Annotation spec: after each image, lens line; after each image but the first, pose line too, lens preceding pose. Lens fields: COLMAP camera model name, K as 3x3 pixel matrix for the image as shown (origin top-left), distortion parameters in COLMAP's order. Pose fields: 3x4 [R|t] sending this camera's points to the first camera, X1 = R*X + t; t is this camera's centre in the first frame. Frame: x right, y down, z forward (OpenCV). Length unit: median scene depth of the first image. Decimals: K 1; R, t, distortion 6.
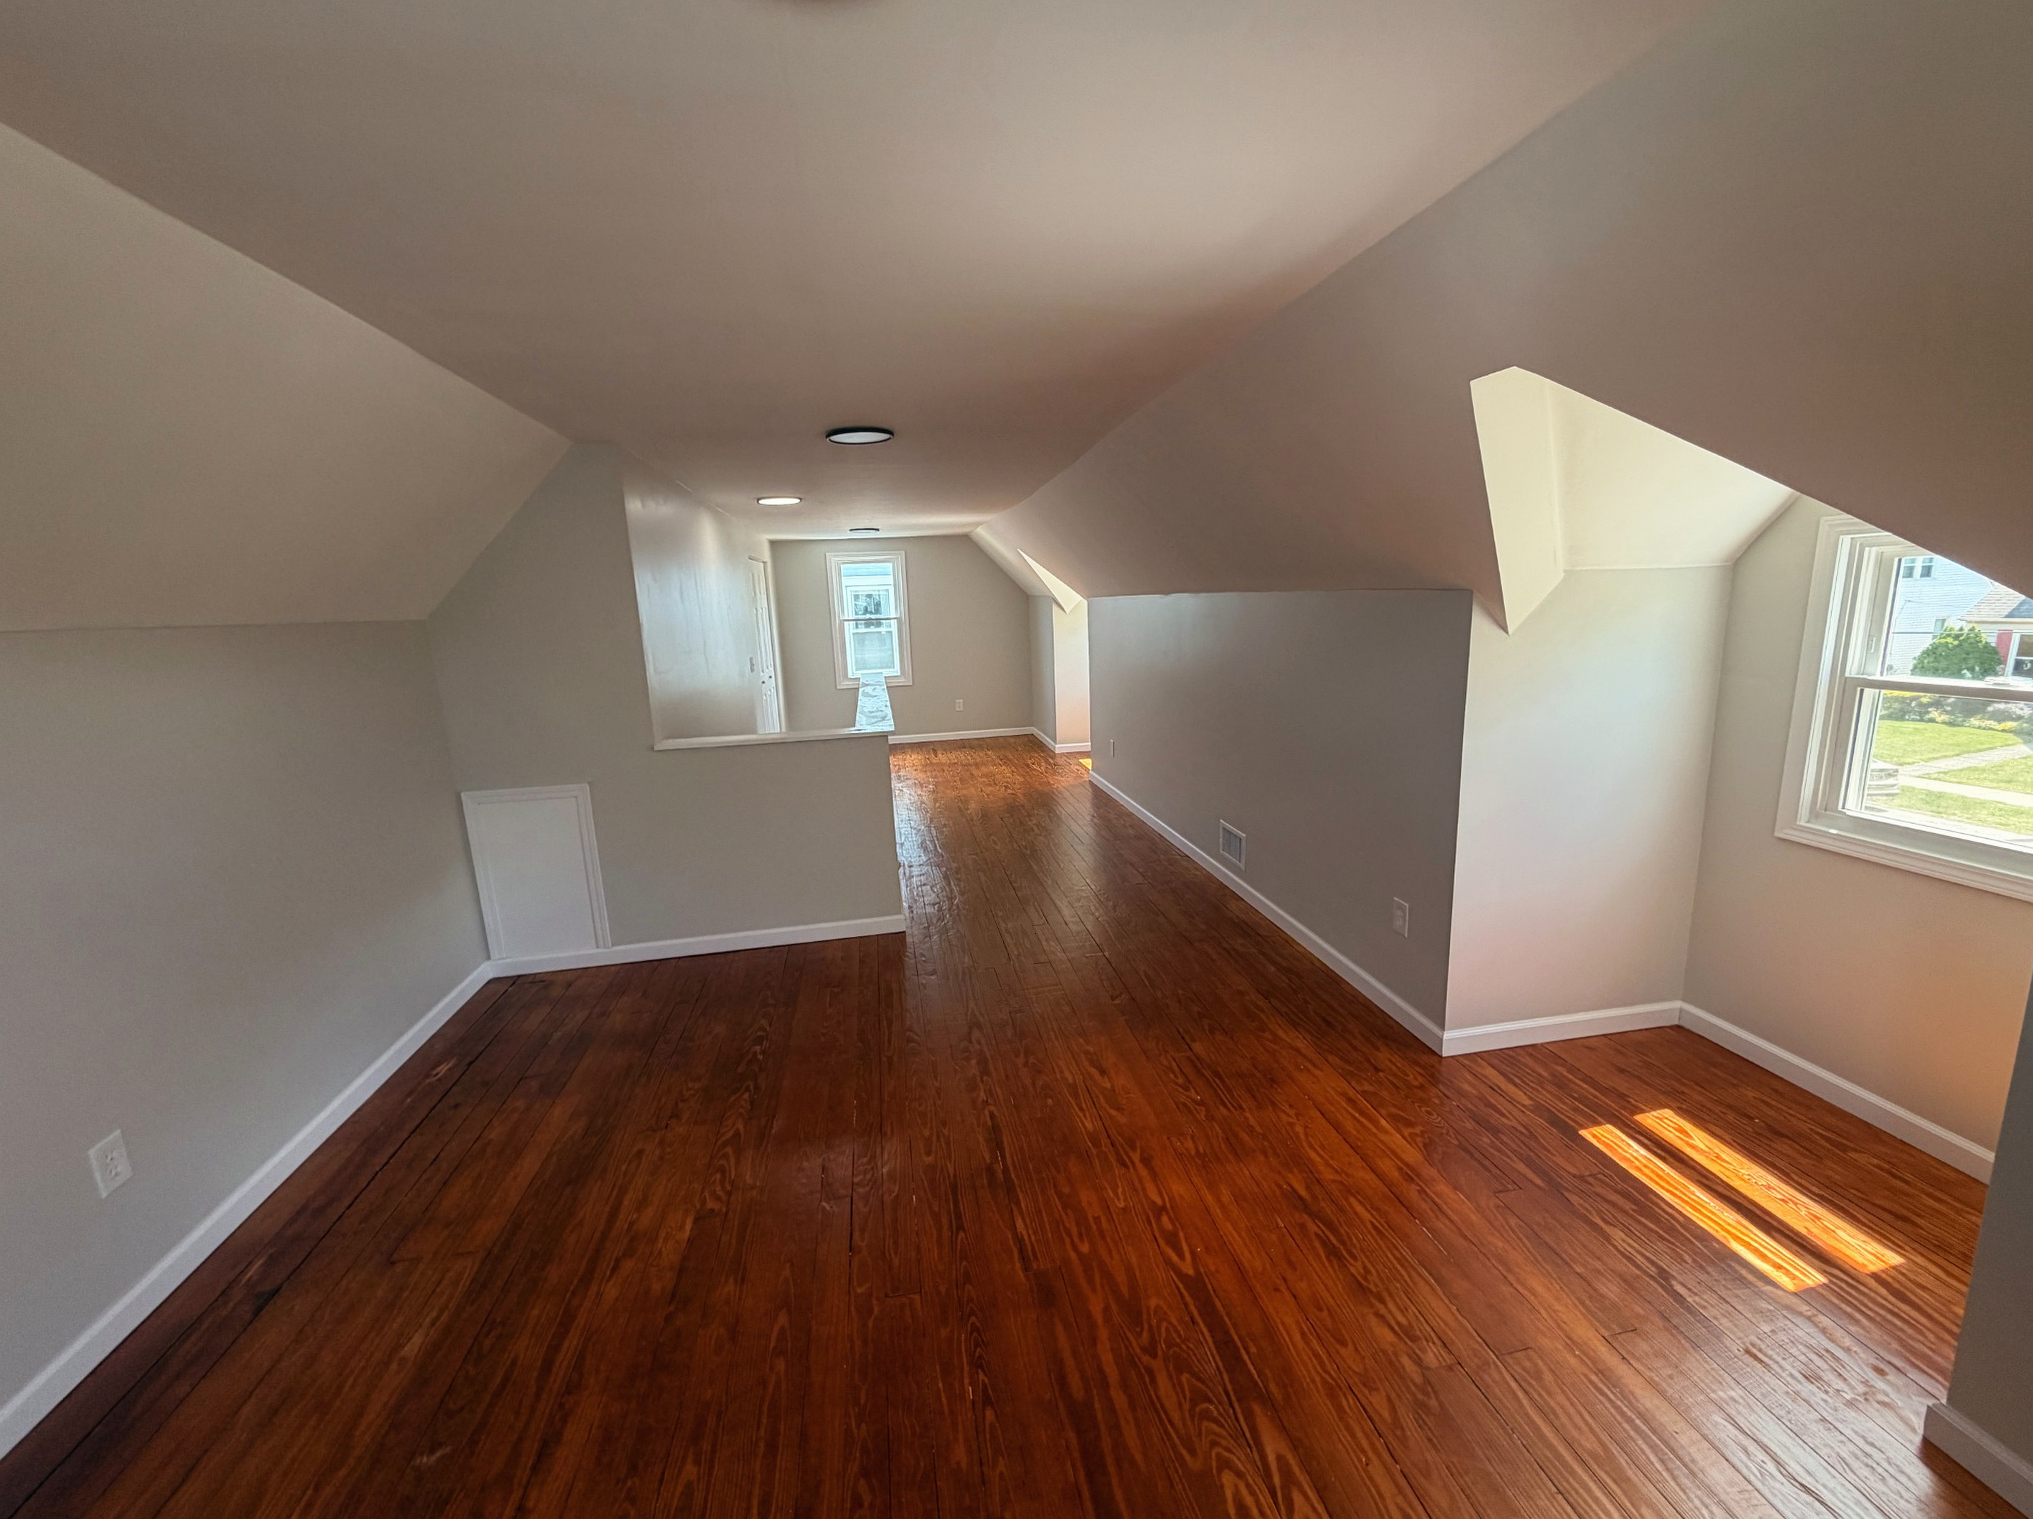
lens RADIAL K [[822.3, 0, 1007.6], [0, 822.3, 757.1], [0, 0, 1]] dist [0.000911, 0.000817]
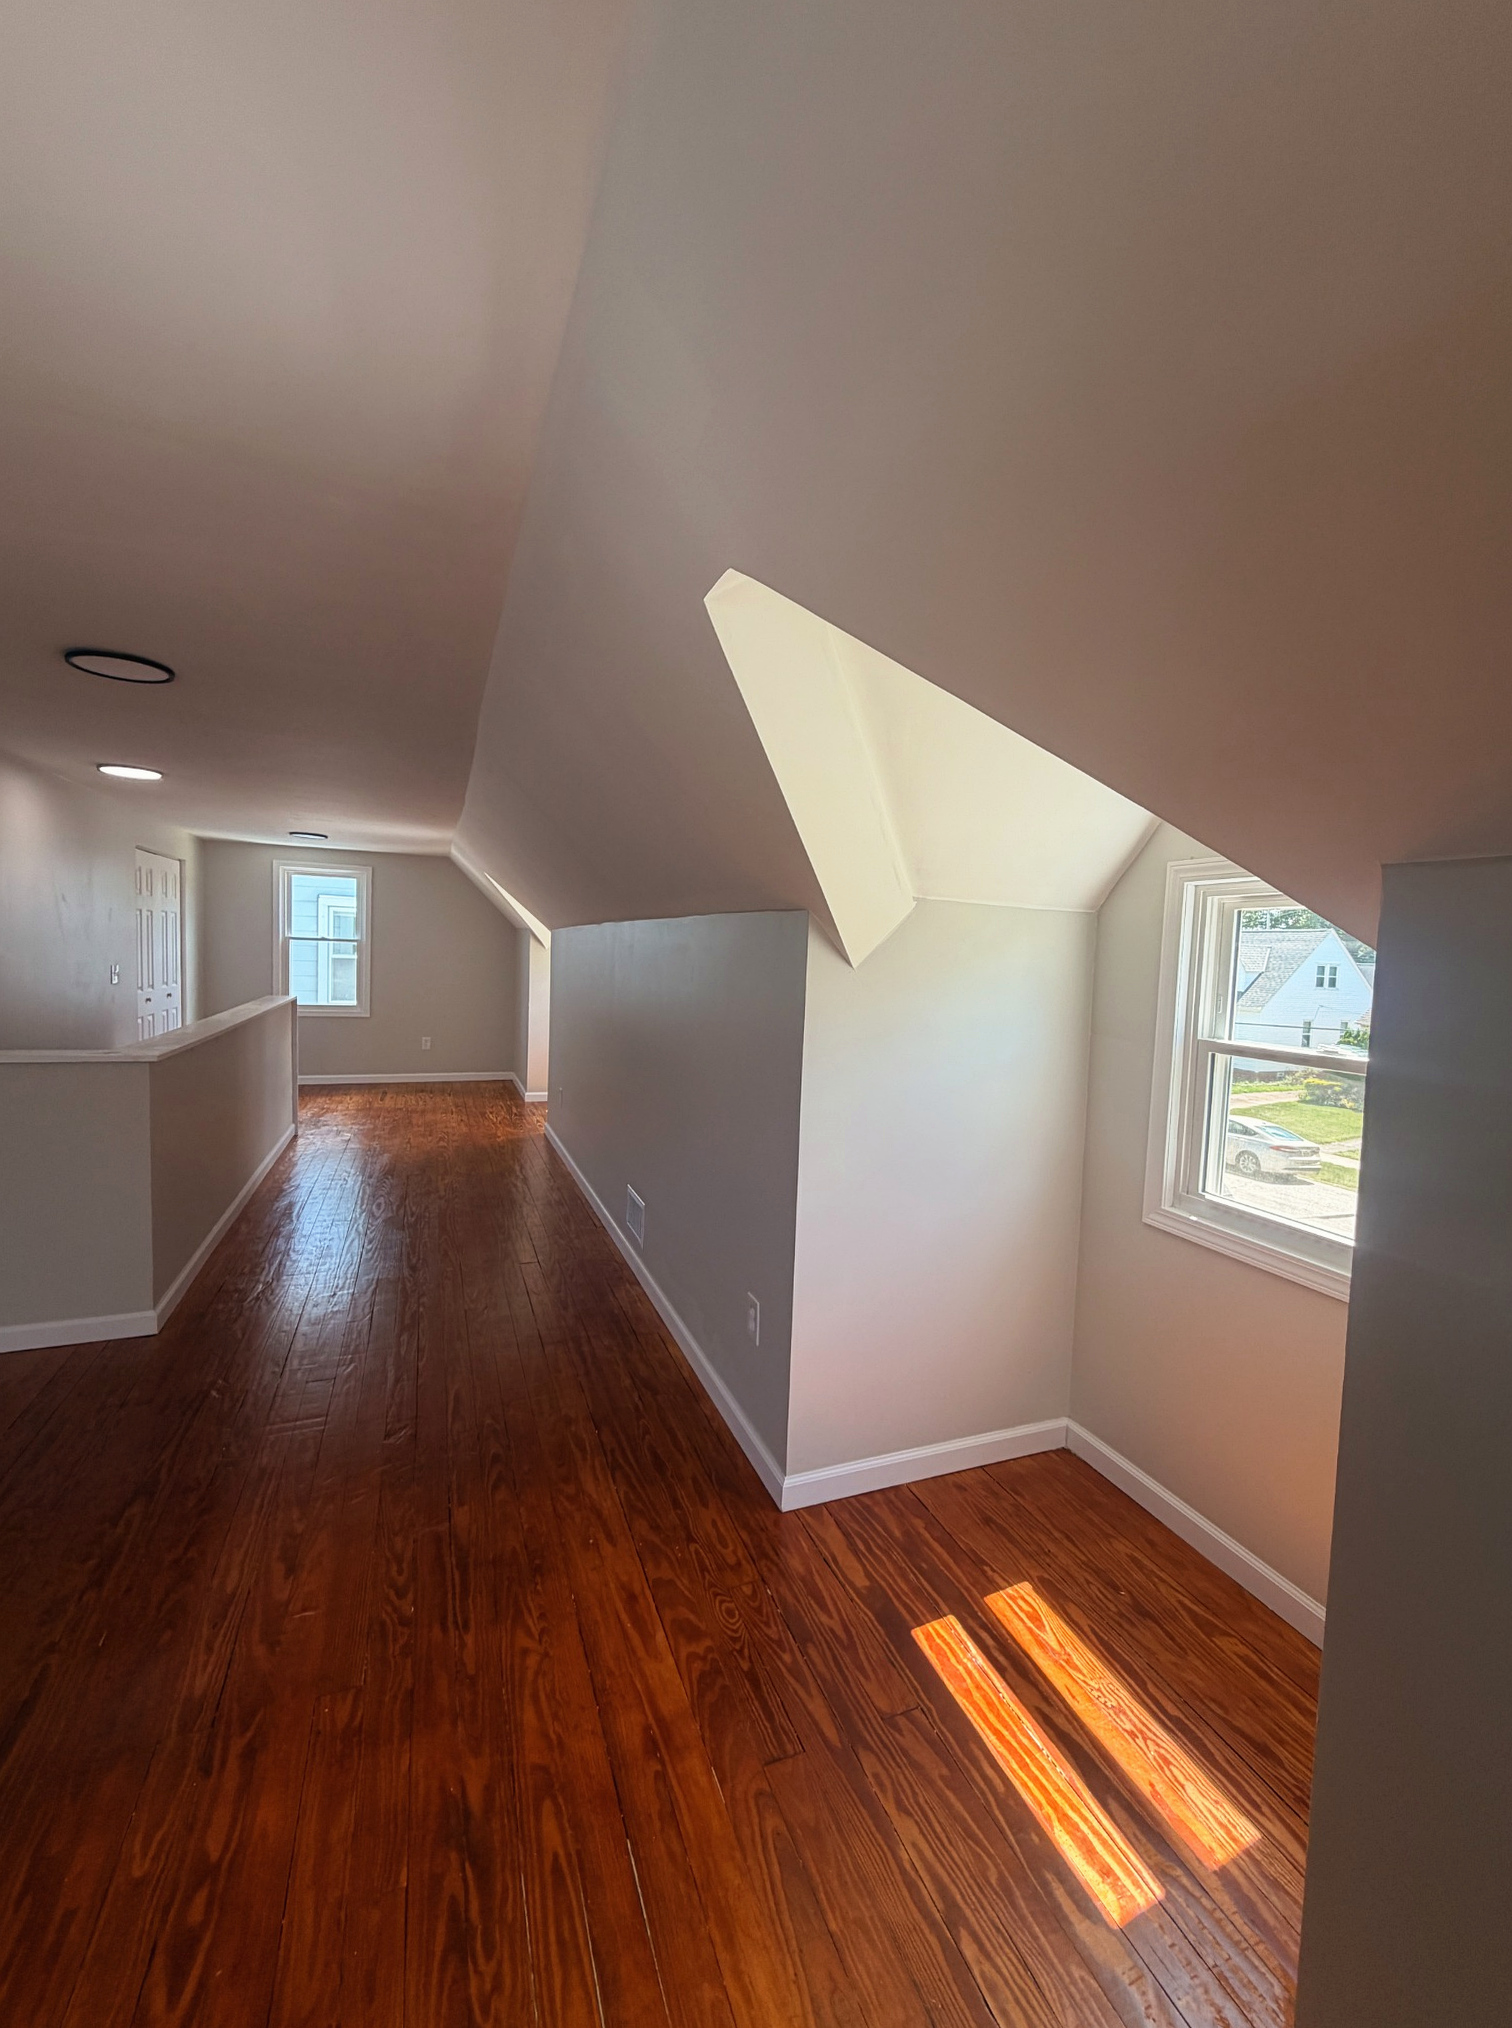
lens RADIAL K [[820.2, 0, 751.4], [0, 820.2, 1005.7], [0, 0, 1]] dist [0.000911, 0.000817]
pose [[0.975479, 0.064959, 0.210287, 0.351870], [-0.037463, 0.990516, -0.132193, 0.000598], [-0.216880, 0.121073, 0.968661, 0.240019]]
